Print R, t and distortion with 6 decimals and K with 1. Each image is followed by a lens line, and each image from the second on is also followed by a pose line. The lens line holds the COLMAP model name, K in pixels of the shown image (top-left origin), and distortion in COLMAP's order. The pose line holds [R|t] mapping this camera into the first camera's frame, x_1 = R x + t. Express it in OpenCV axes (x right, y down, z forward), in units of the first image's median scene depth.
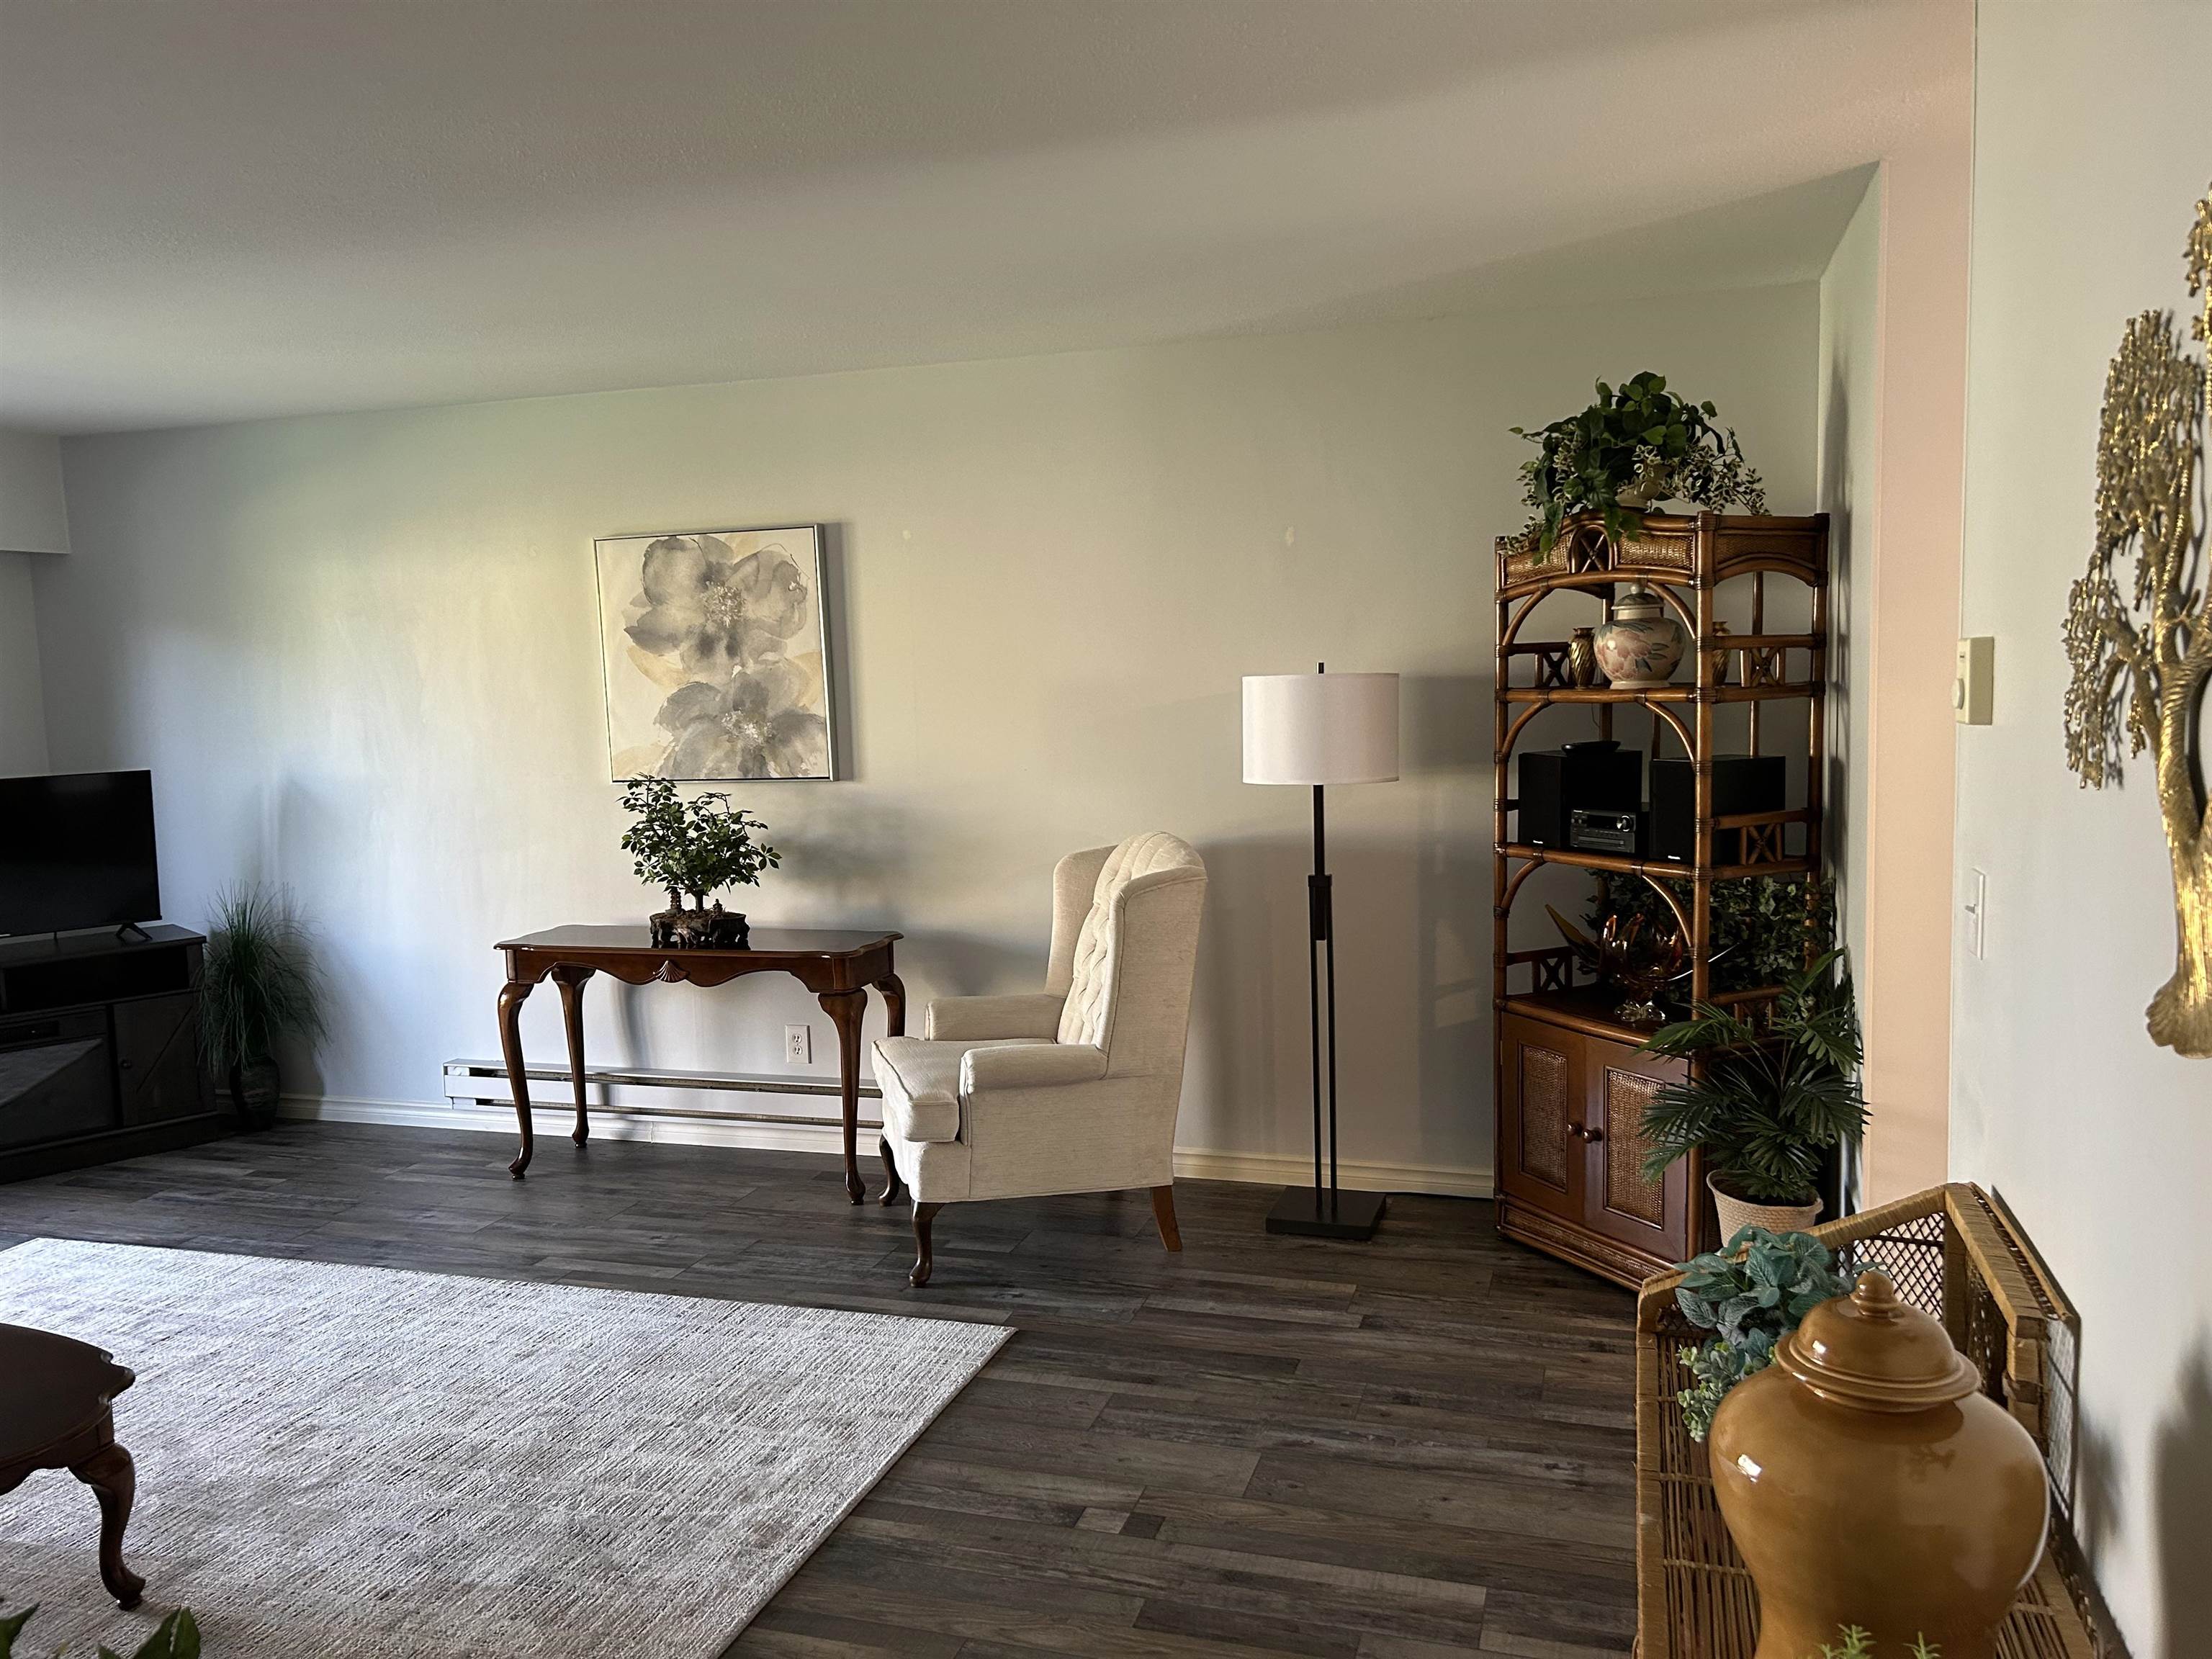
lens RADIAL K [[1651.6, 0, 1107.2], [0, 1651.6, 837.3], [0, 0, 1]] dist [0.056232, -0.060647]
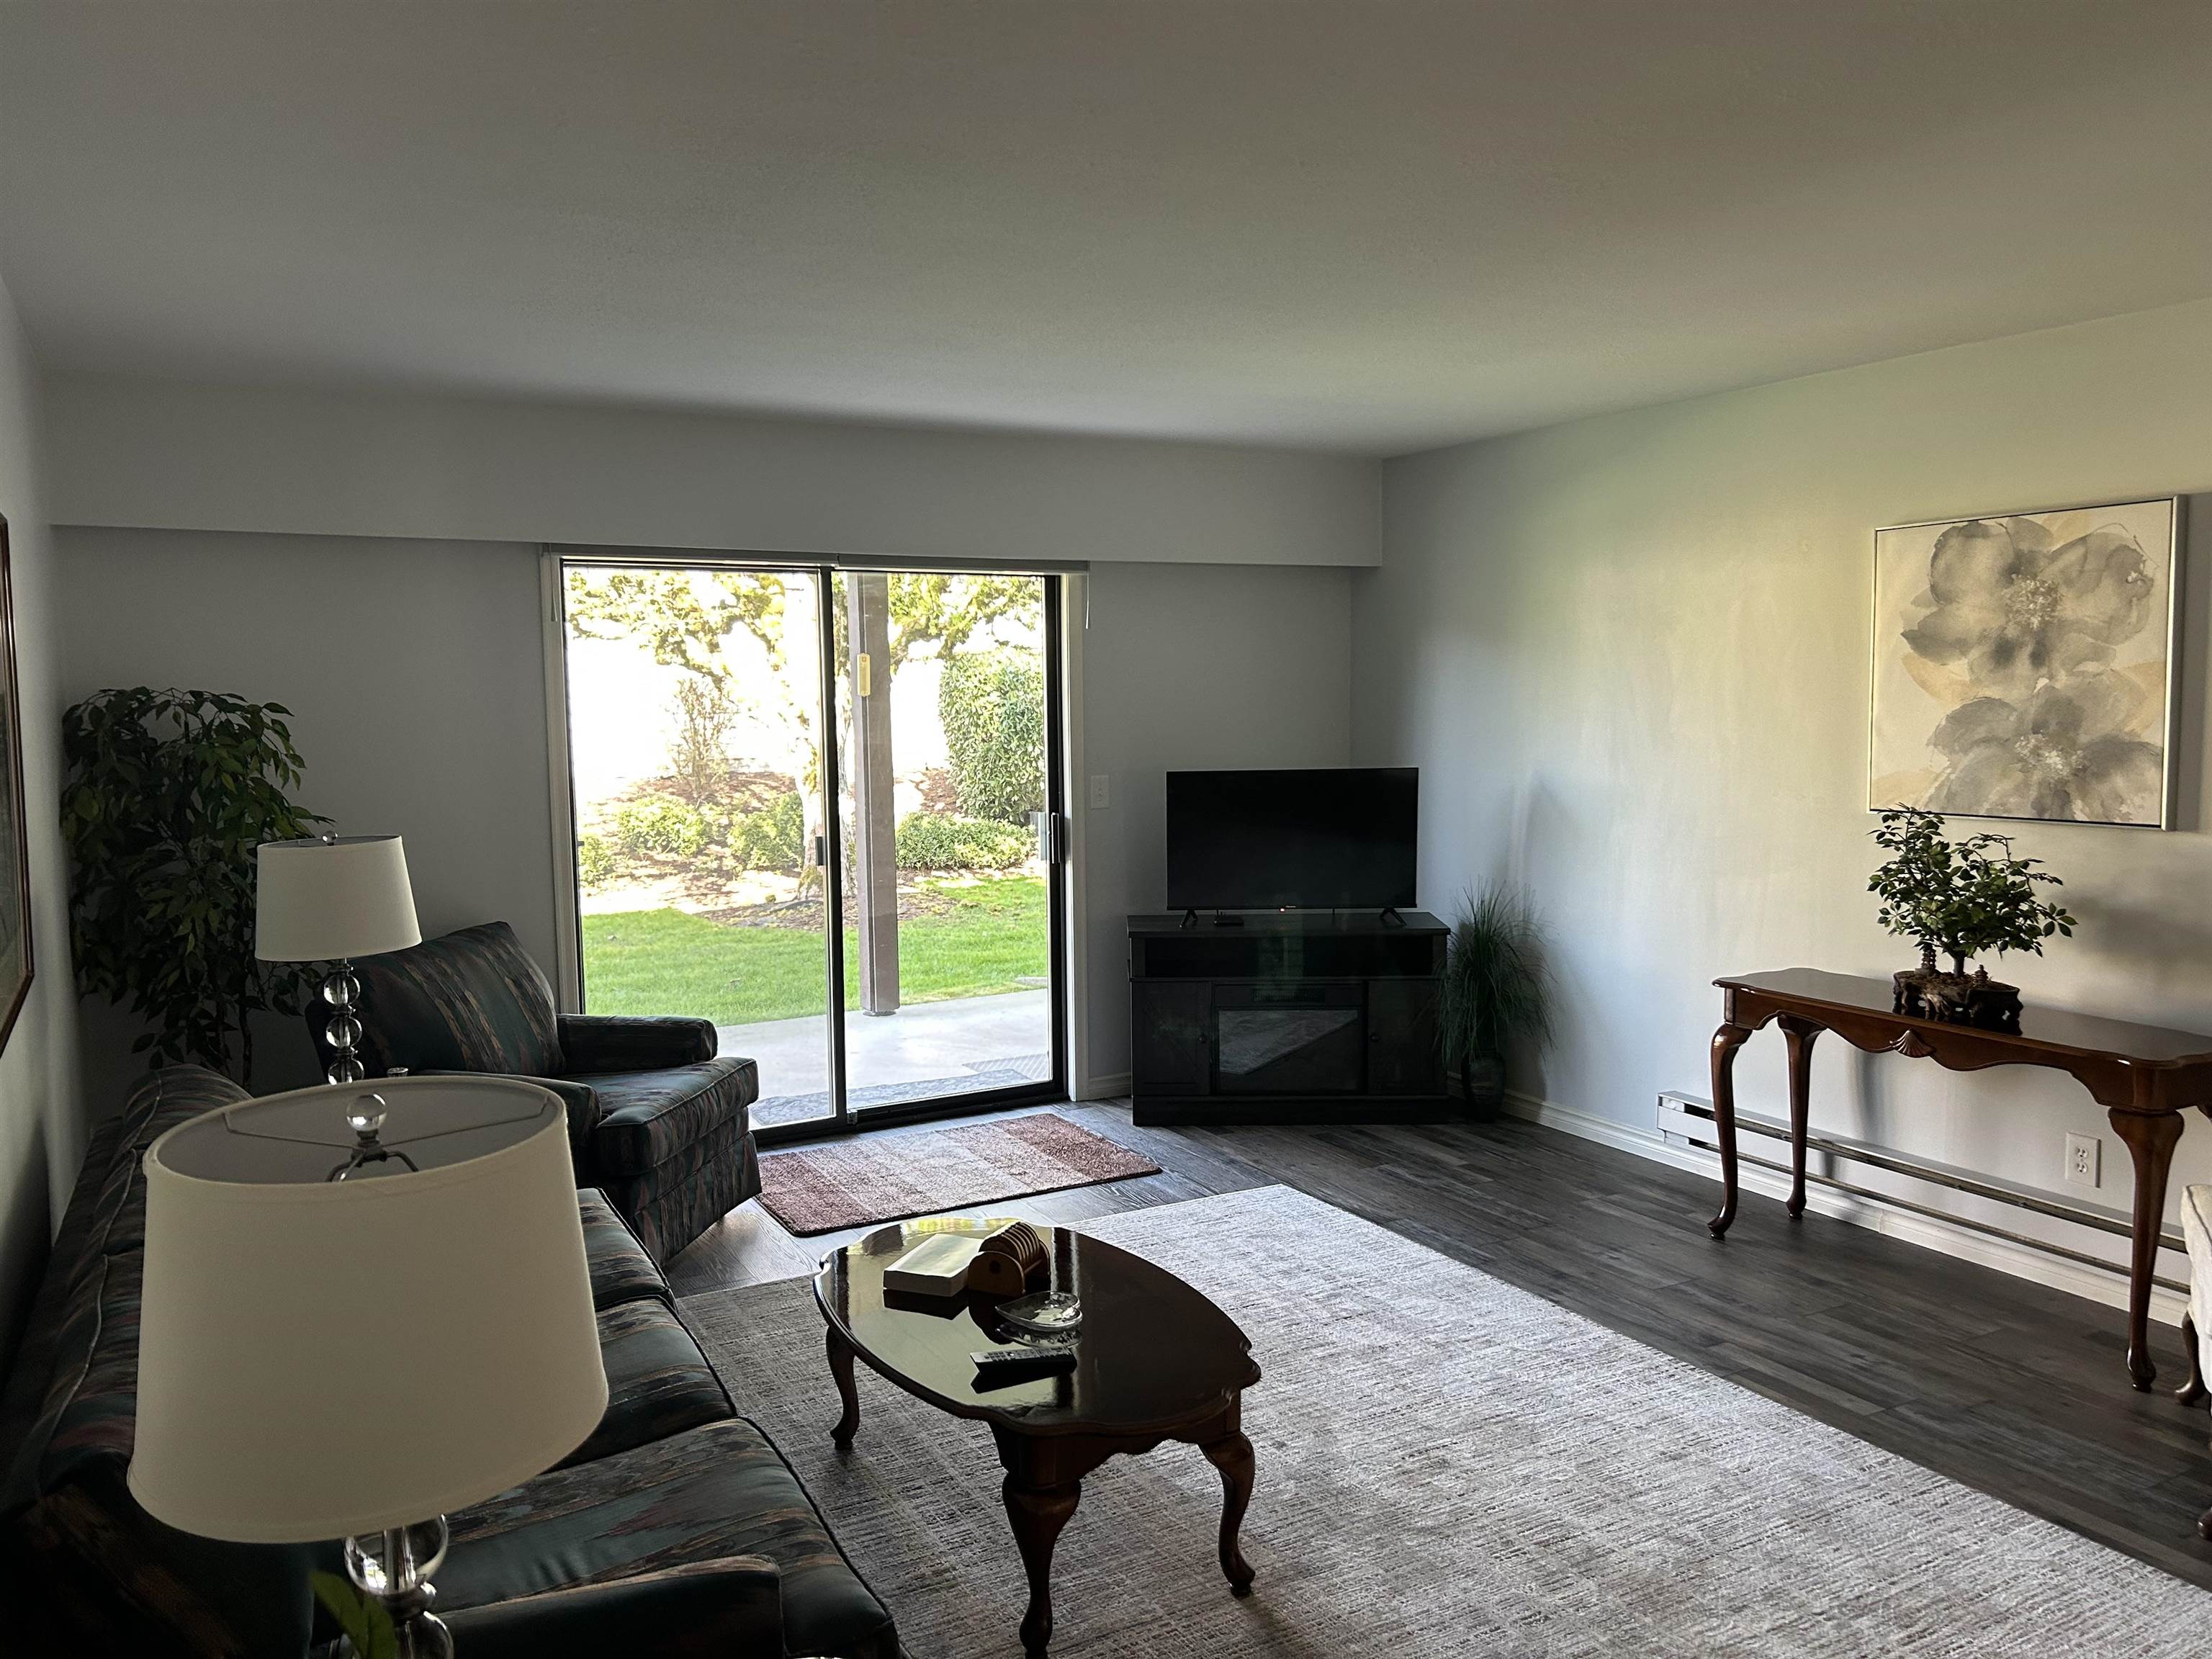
lens RADIAL K [[1651.6, 0, 1094.9], [0, 1651.6, 829.6], [0, 0, 1]] dist [0.056232, -0.060647]
pose [[0.717484, 0.082270, -0.691699, 0.013870], [-0.081525, 0.996094, 0.033910, -0.021292], [0.691787, 0.032061, 0.721389, 0.103818]]
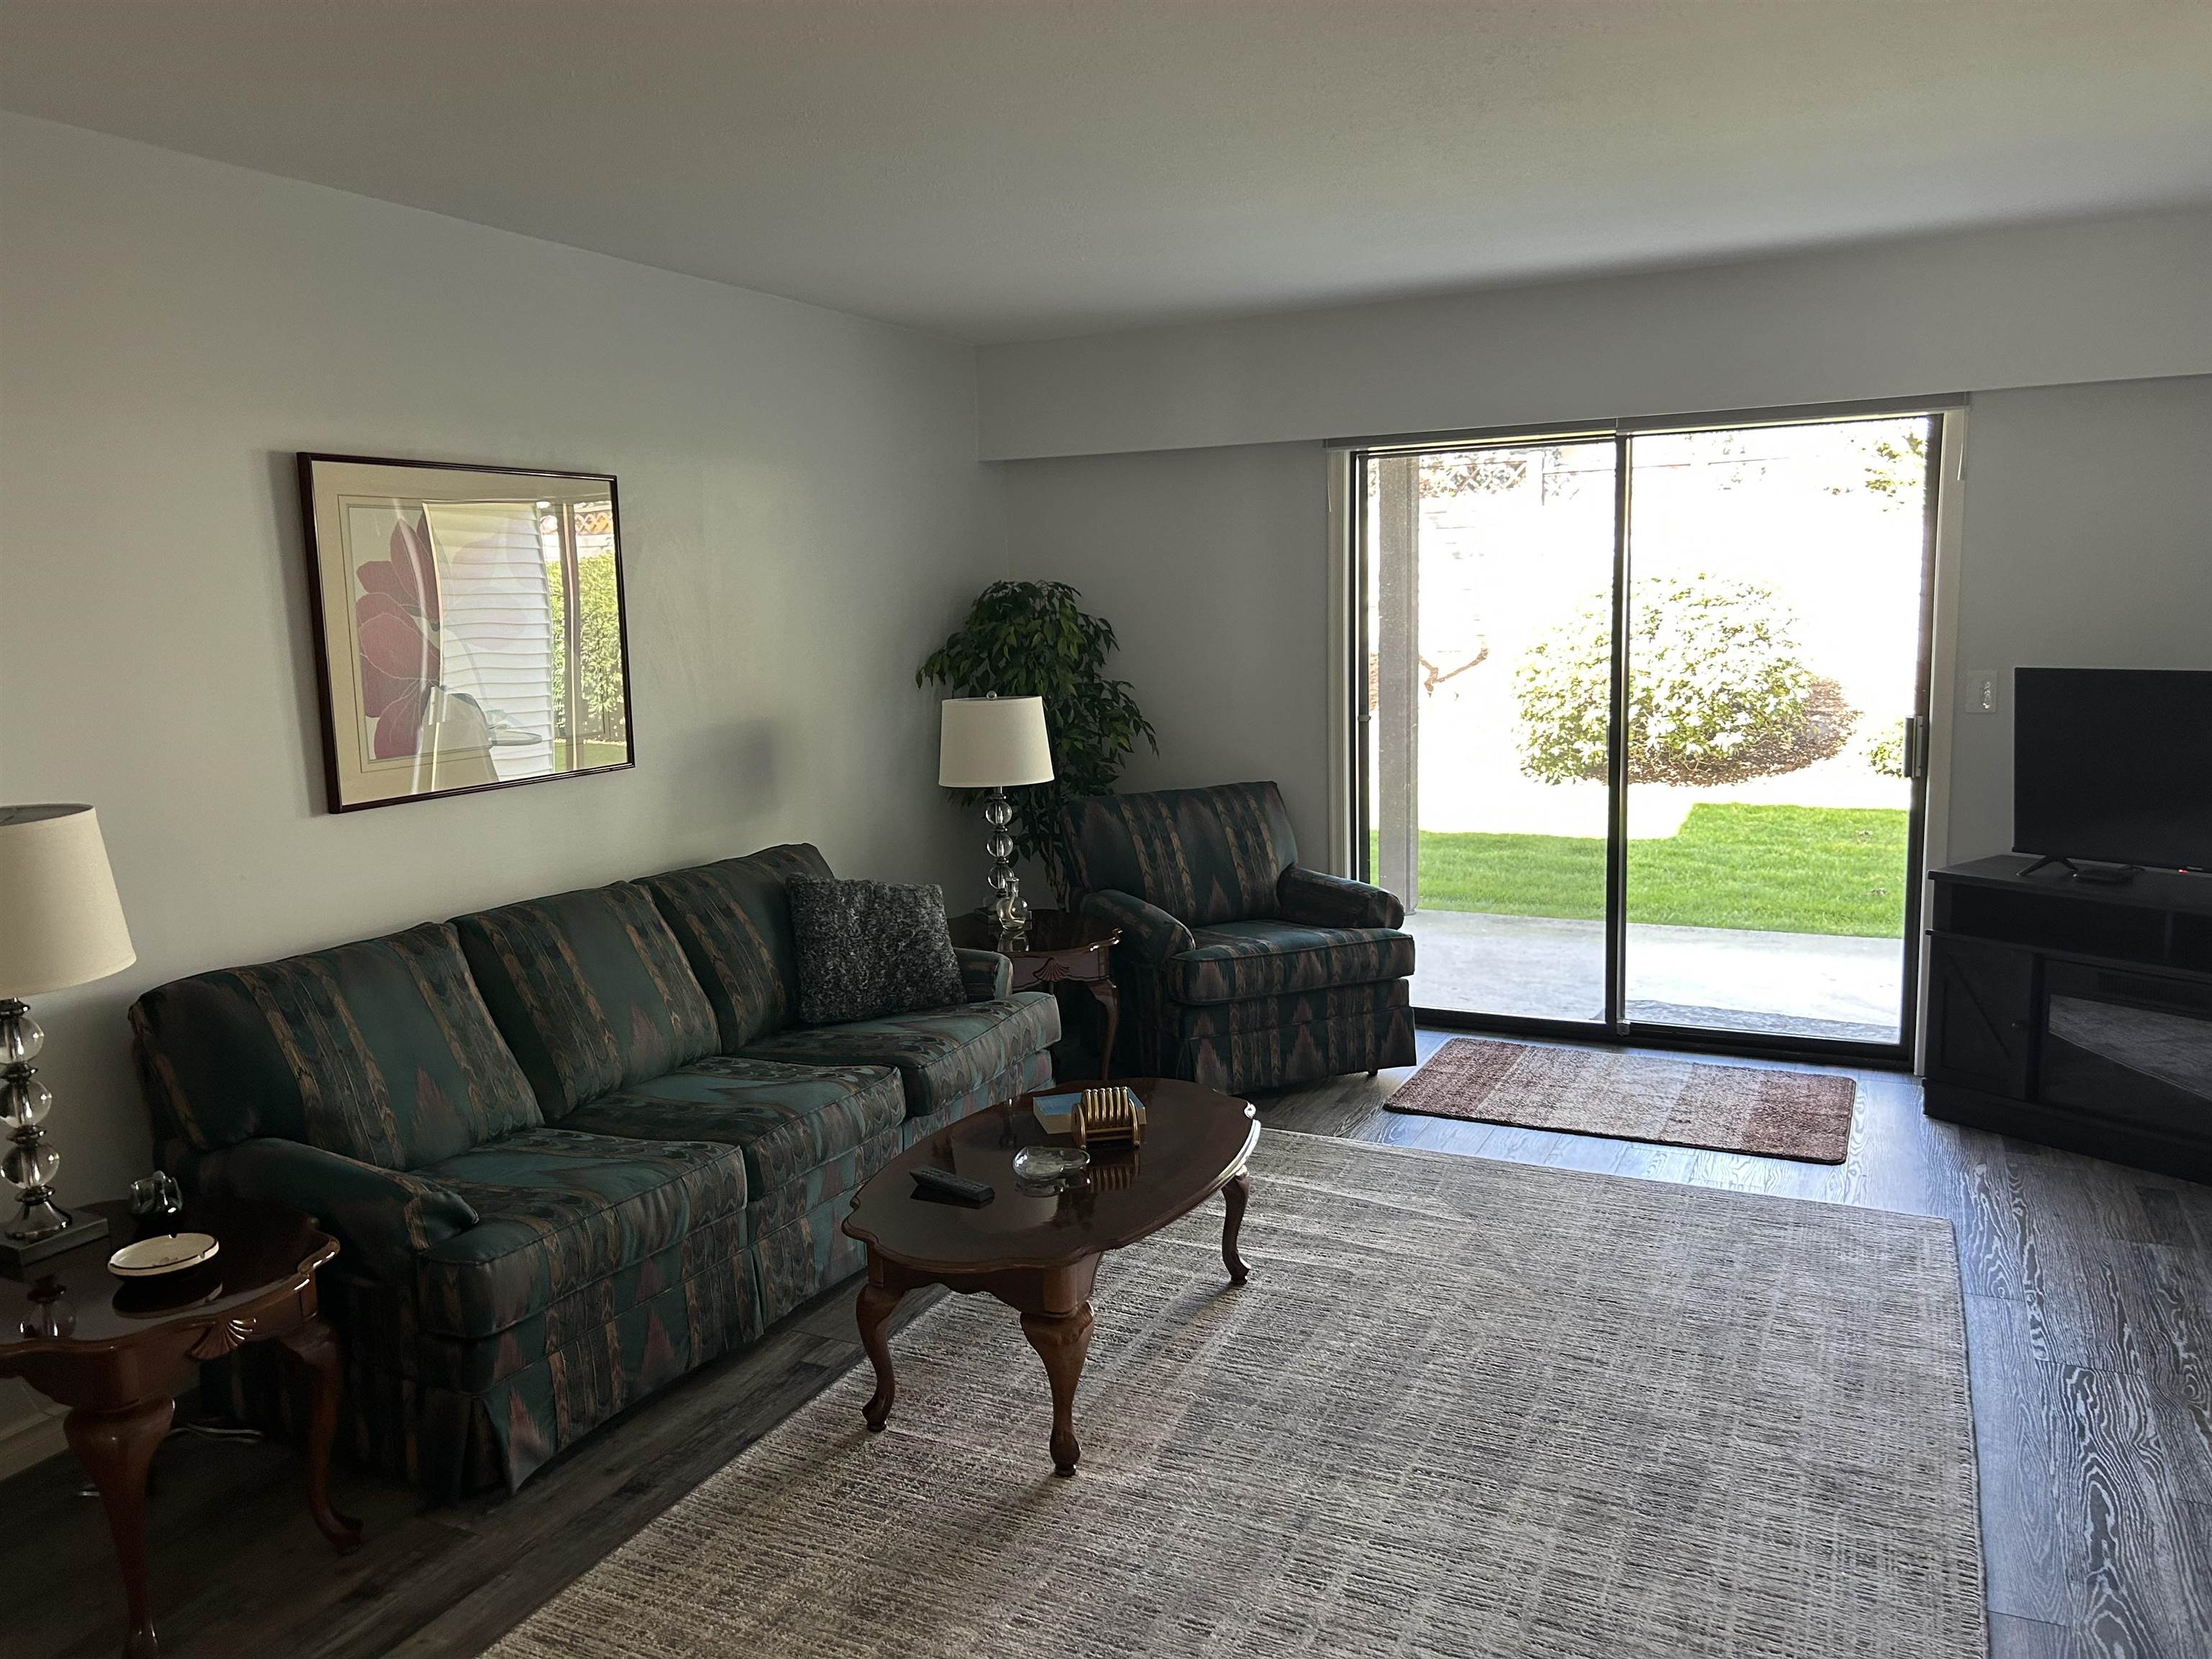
lens RADIAL K [[1651.6, 0, 1104.7], [0, 1651.6, 816.1], [0, 0, 1]] dist [0.056232, -0.060647]
pose [[-0.158298, 0.161193, -0.974145, 0.197980], [-0.074057, 0.981867, 0.174505, -0.068924], [0.984610, 0.099766, -0.143490, 0.640870]]
